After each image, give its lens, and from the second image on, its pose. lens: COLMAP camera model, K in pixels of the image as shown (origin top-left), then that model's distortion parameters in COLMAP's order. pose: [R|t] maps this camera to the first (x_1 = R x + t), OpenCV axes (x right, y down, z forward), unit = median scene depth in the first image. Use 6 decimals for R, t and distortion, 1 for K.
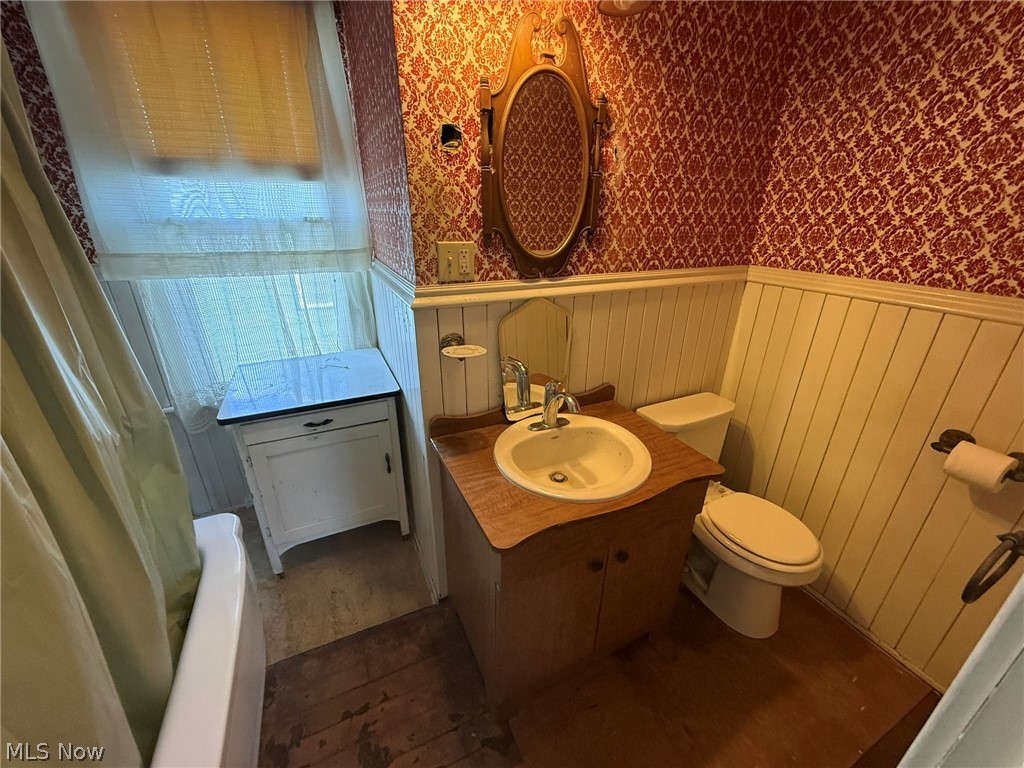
lens RADIAL K [[405.6, 0, 510.7], [0, 405.6, 383.6], [0, 0, 1]] dist [-0.000988, -0.000915]
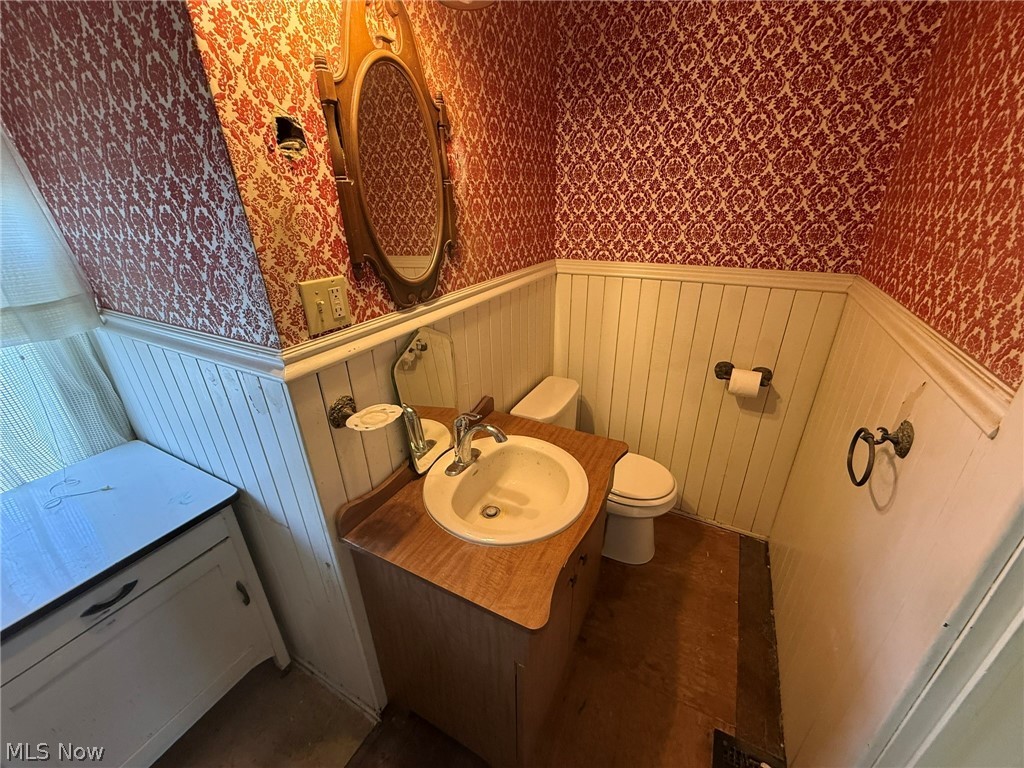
lens RADIAL K [[405.6, 0, 510.7], [0, 405.6, 383.6], [0, 0, 1]] dist [-0.000988, -0.000915]
pose [[0.801757, -0.268697, 0.533843, -0.278239], [0.255921, 0.961551, 0.099616, -0.139742], [-0.540084, 0.056754, 0.839695, 0.190521]]
